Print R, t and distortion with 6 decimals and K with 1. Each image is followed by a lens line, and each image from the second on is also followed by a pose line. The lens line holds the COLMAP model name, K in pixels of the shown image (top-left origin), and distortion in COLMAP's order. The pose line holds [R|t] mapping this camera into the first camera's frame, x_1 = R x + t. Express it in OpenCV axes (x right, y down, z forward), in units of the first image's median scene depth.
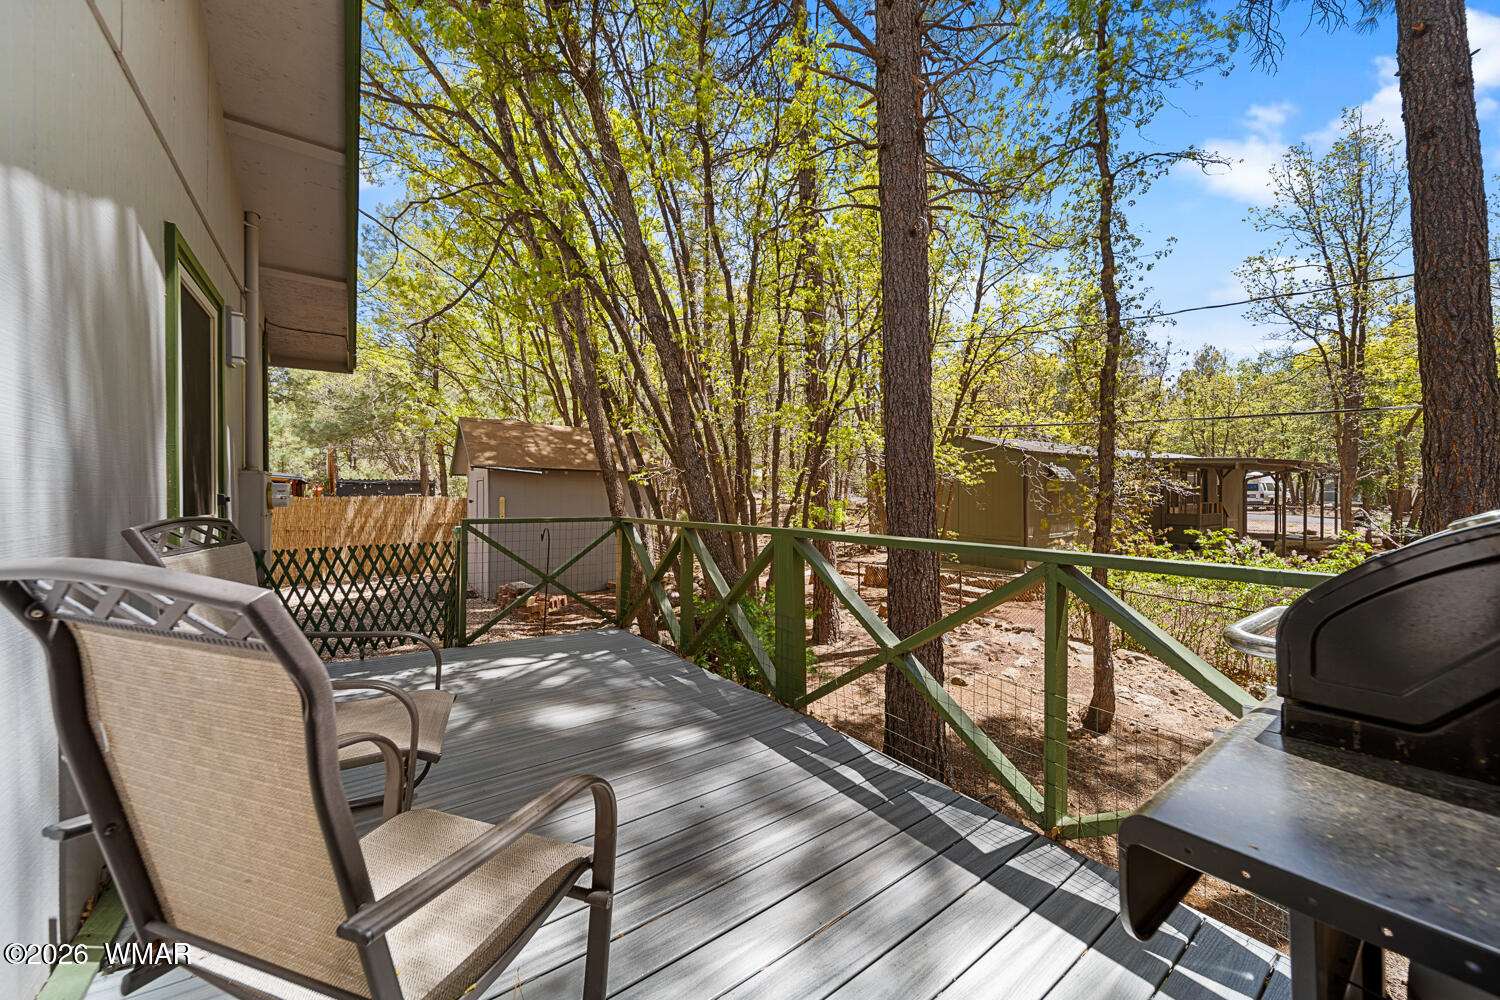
lens RADIAL K [[532.1, 0, 750.6], [0, 532.1, 502.2], [0, 0, 1]] dist [0.010741, -0.002523]
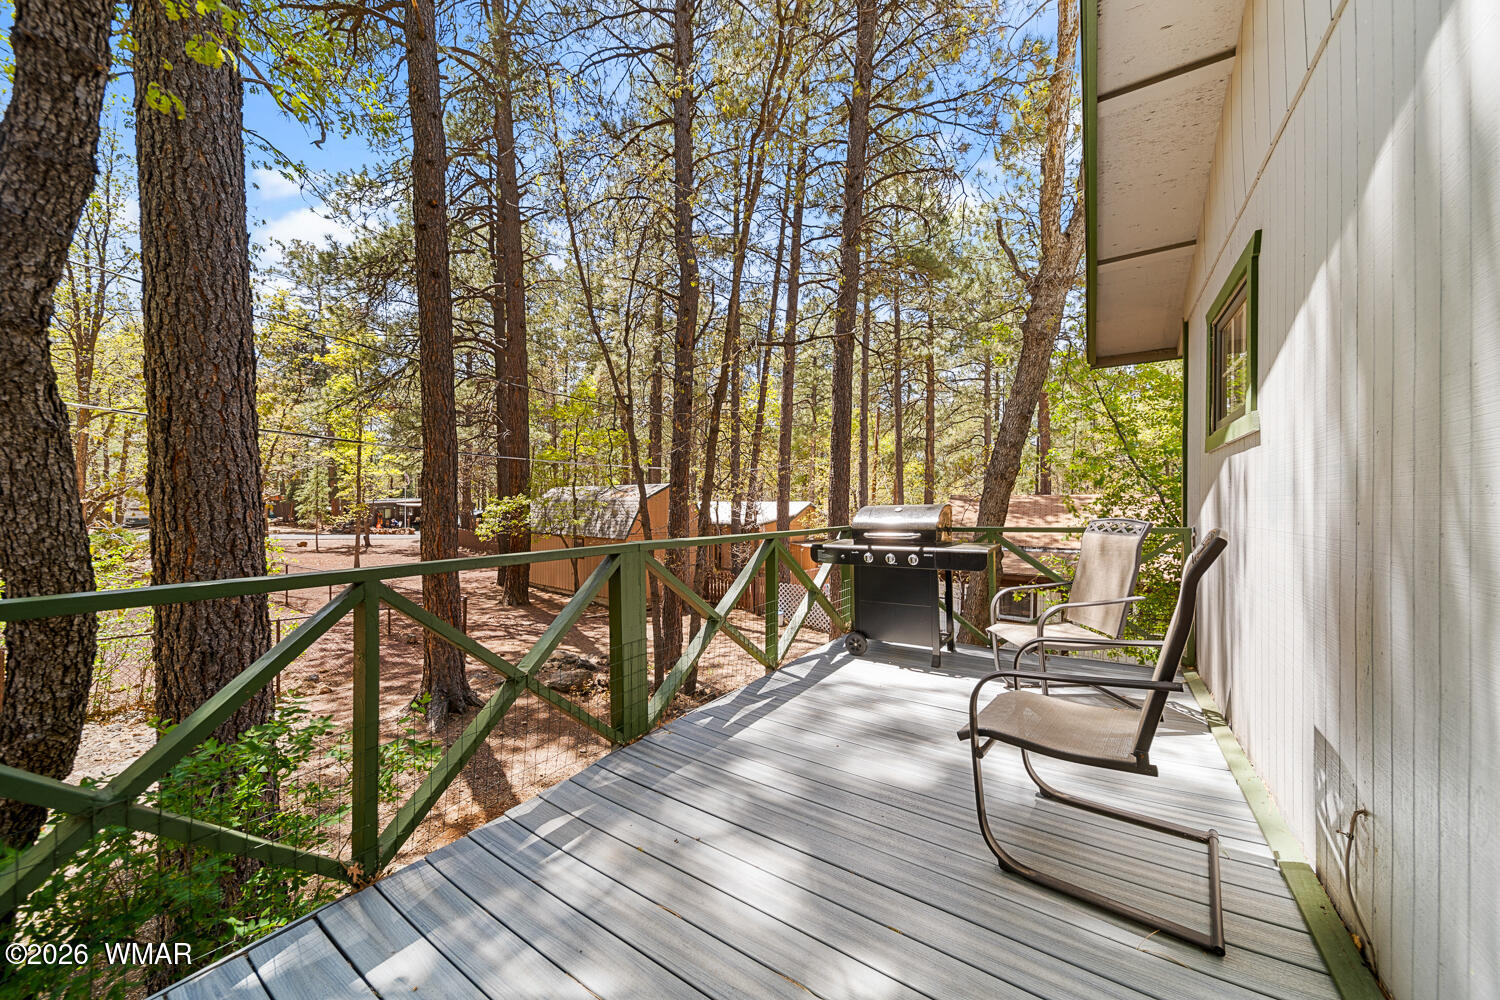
lens RADIAL K [[532.1, 0, 747.2], [0, 532.1, 499.3], [0, 0, 1]] dist [0.010741, -0.002523]
pose [[-0.359378, 0.005383, 0.933177, -1.155072], [0.008941, 0.999957, -0.002325, -0.029321], [-0.933149, 0.007508, -0.359411, 1.574075]]
